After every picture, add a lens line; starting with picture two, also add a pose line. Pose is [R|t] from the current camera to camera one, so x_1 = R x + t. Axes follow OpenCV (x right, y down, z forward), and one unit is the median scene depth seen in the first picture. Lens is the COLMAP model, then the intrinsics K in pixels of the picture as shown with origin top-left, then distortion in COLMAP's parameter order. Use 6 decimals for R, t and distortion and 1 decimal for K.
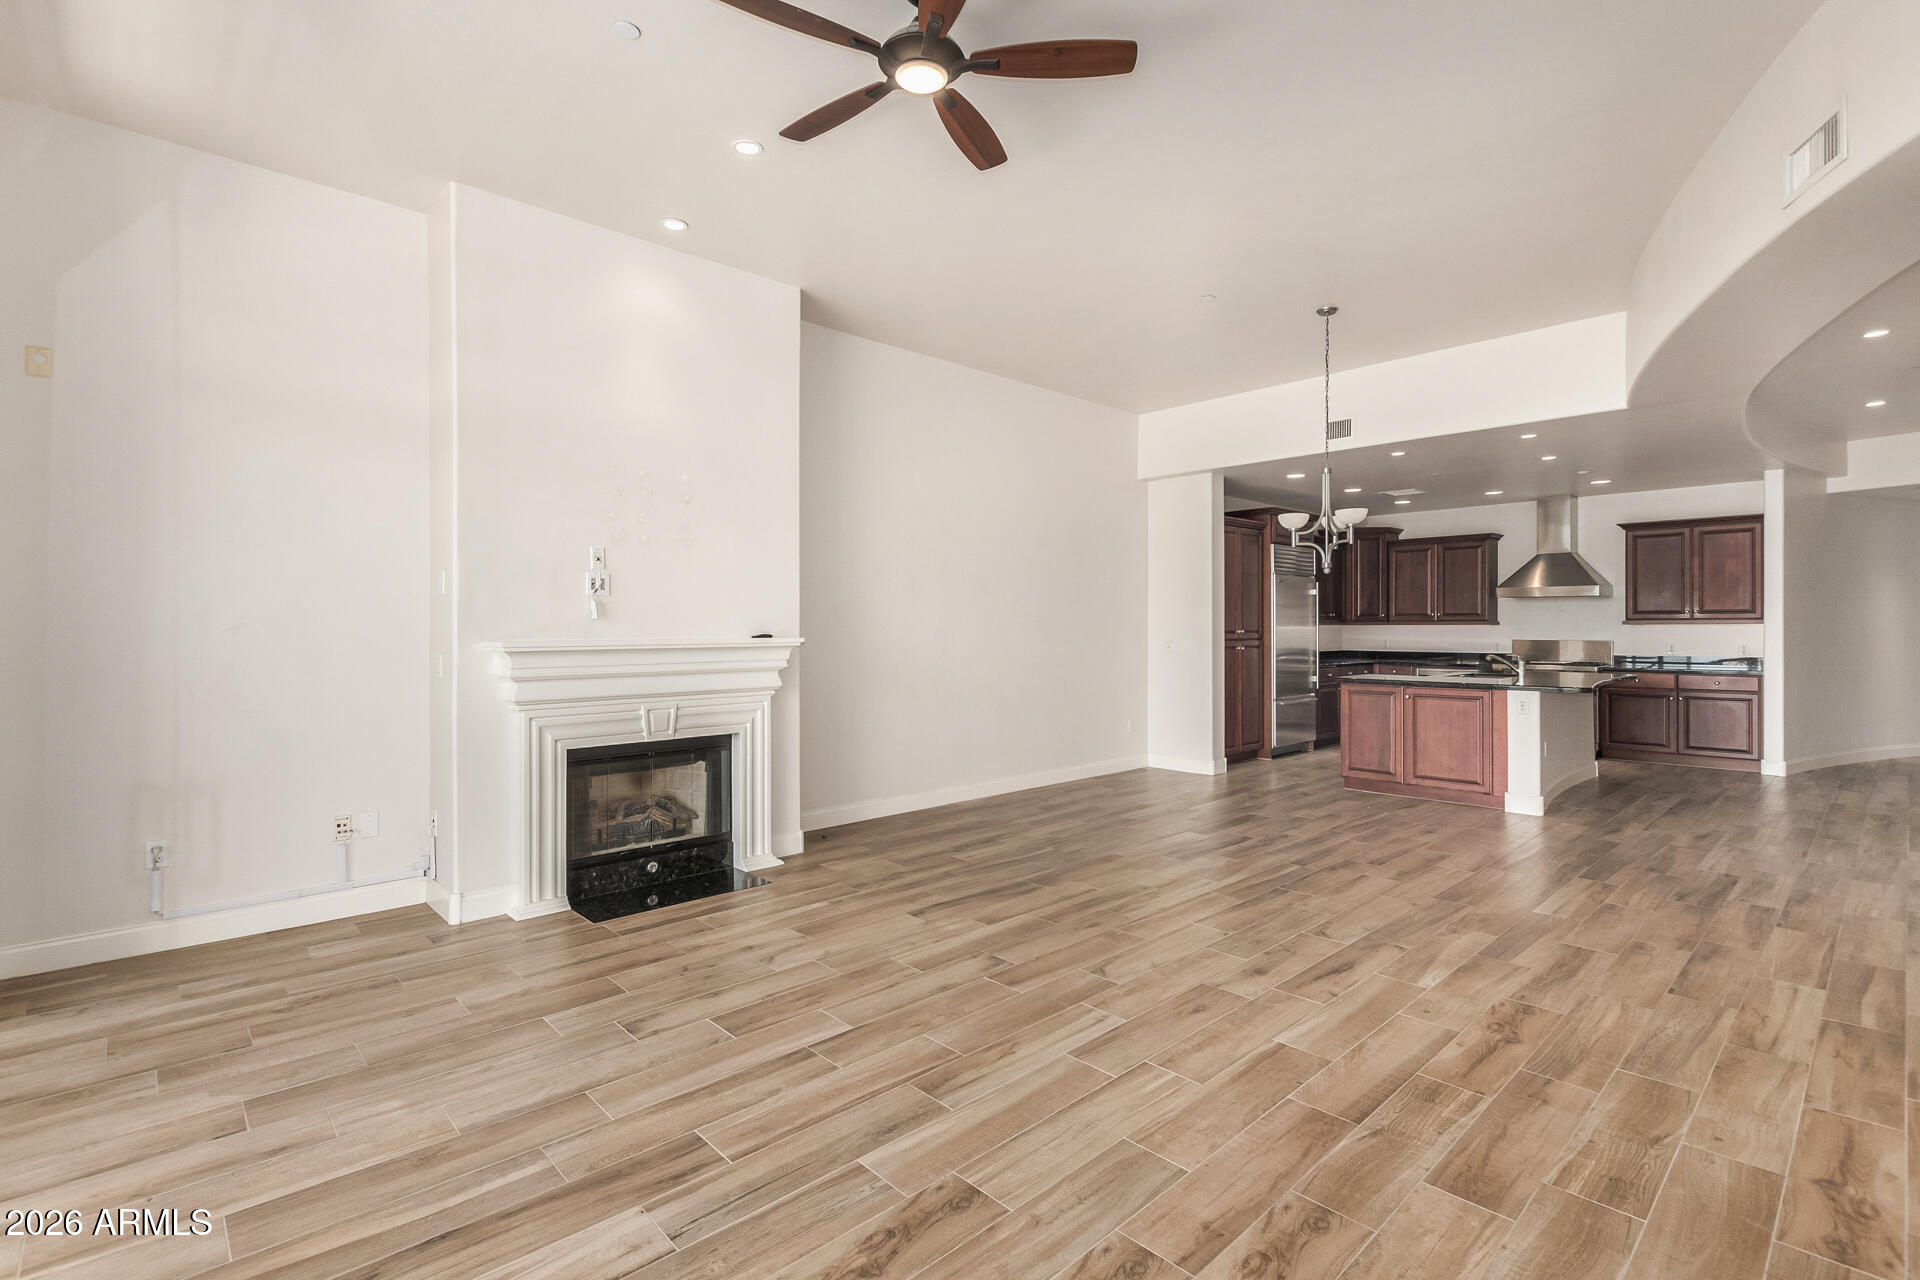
lens RADIAL K [[902.1, 0, 963.0], [0, 902.1, 635.2], [0, 0, 1]] dist [0.004084, 0.000043]
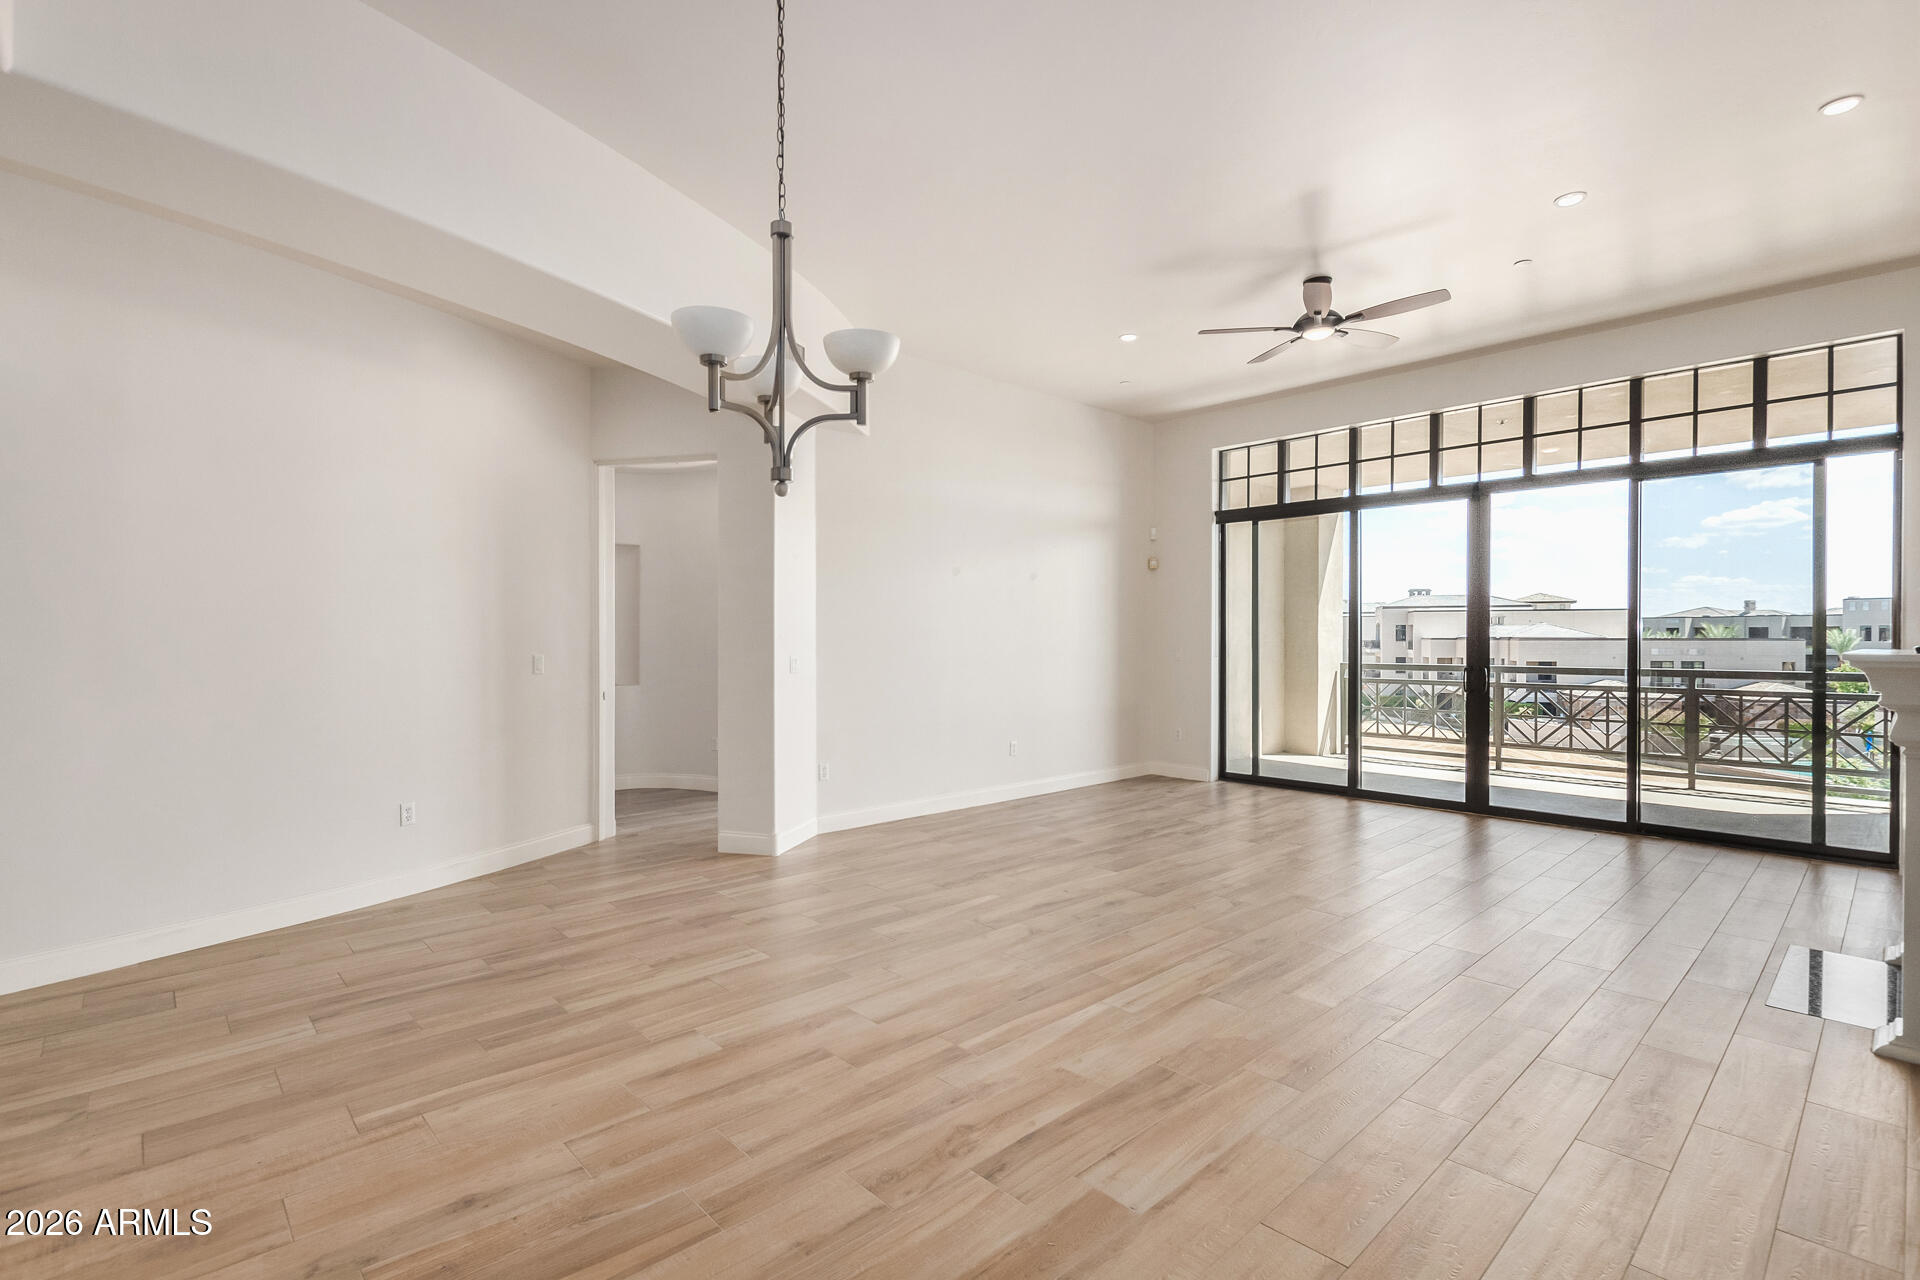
lens RADIAL K [[880.5, 0, 946.2], [0, 880.5, 621.8], [0, 0, 1]] dist [0.000248, -0.000499]
pose [[-0.999654, 0.002165, 0.026216, 0.516658], [0.001929, 0.999957, -0.009019, -0.017283], [-0.026234, -0.008966, -0.999616, 2.210732]]
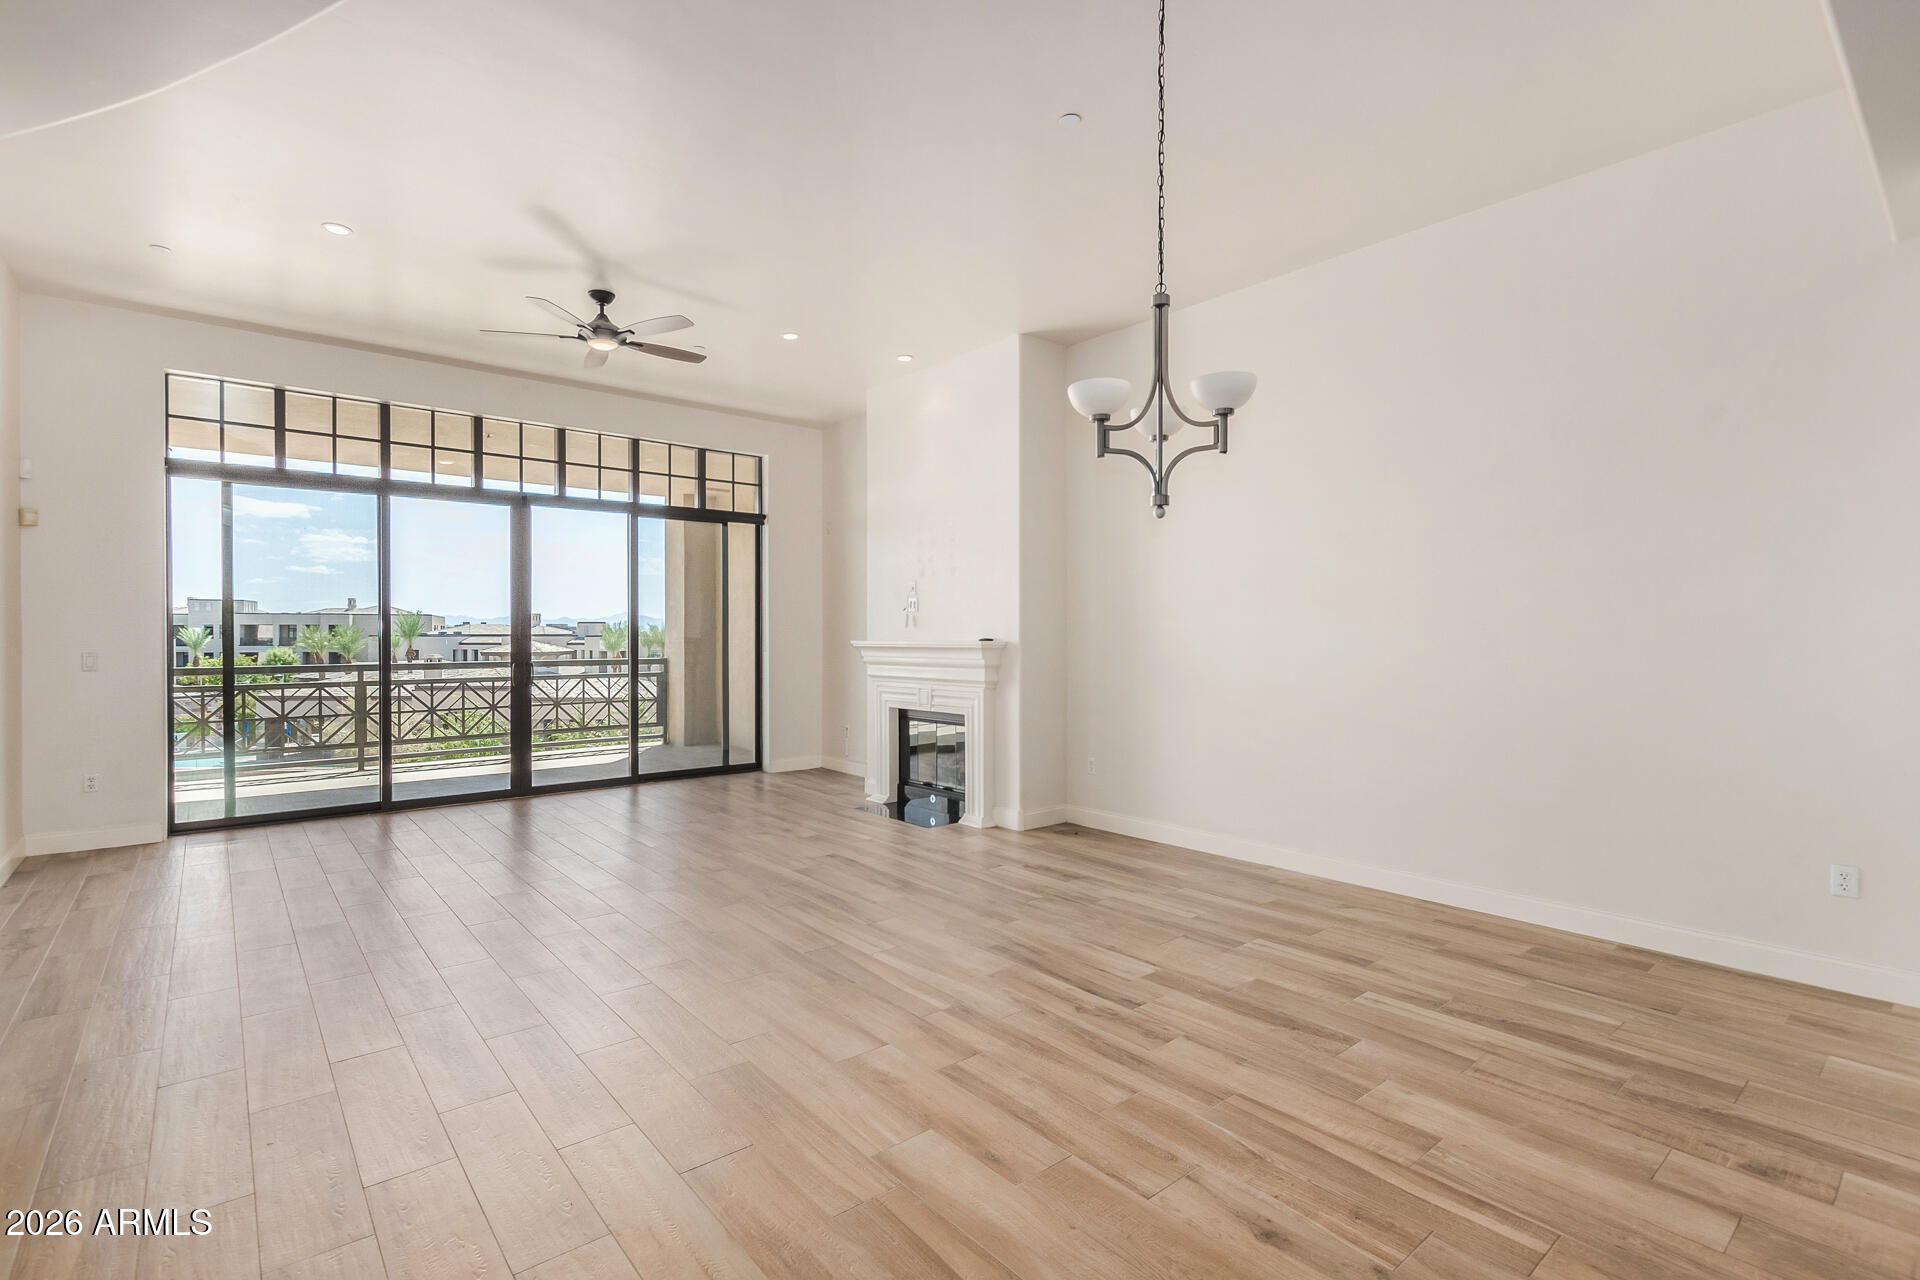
lens RADIAL K [[893.4, 0, 960.0], [0, 893.4, 640.0], [0, 0, 1]] dist [0.002029, -0.000278]
pose [[-0.068725, 0.009648, -0.997589, 1.409585], [-0.006093, 0.999931, 0.010090, -0.016067], [0.997617, 0.006772, -0.068661, 1.482071]]
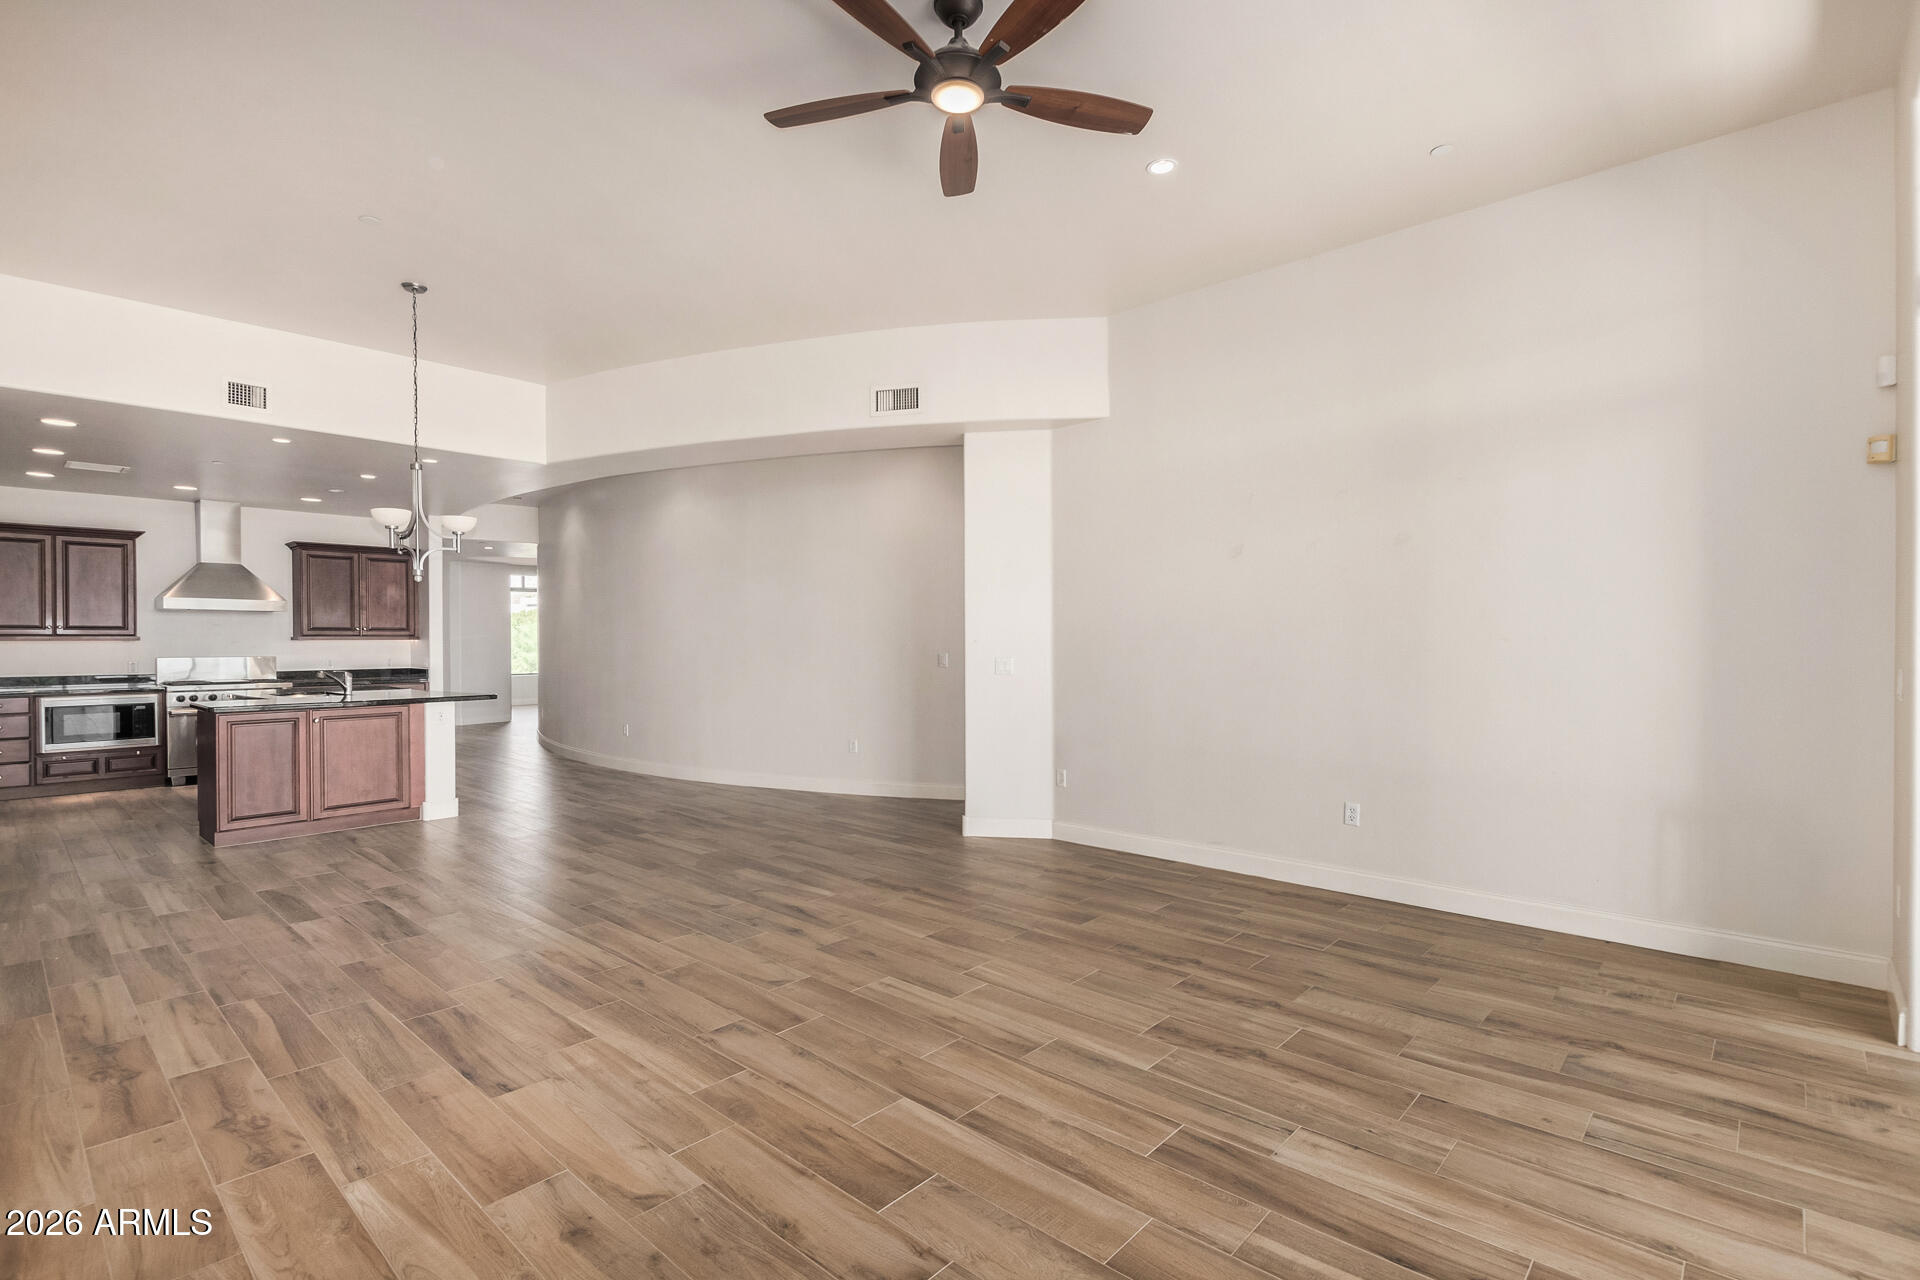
lens RADIAL K [[872.1, 0, 971.4], [0, 872.1, 645.4], [0, 0, 1]] dist [0.003965, 0.000131]
pose [[-0.085175, -0.002712, 0.996362, -0.809629], [0.011641, 0.999925, 0.003717, -0.002672], [-0.996298, 0.011915, -0.085137, 0.842259]]
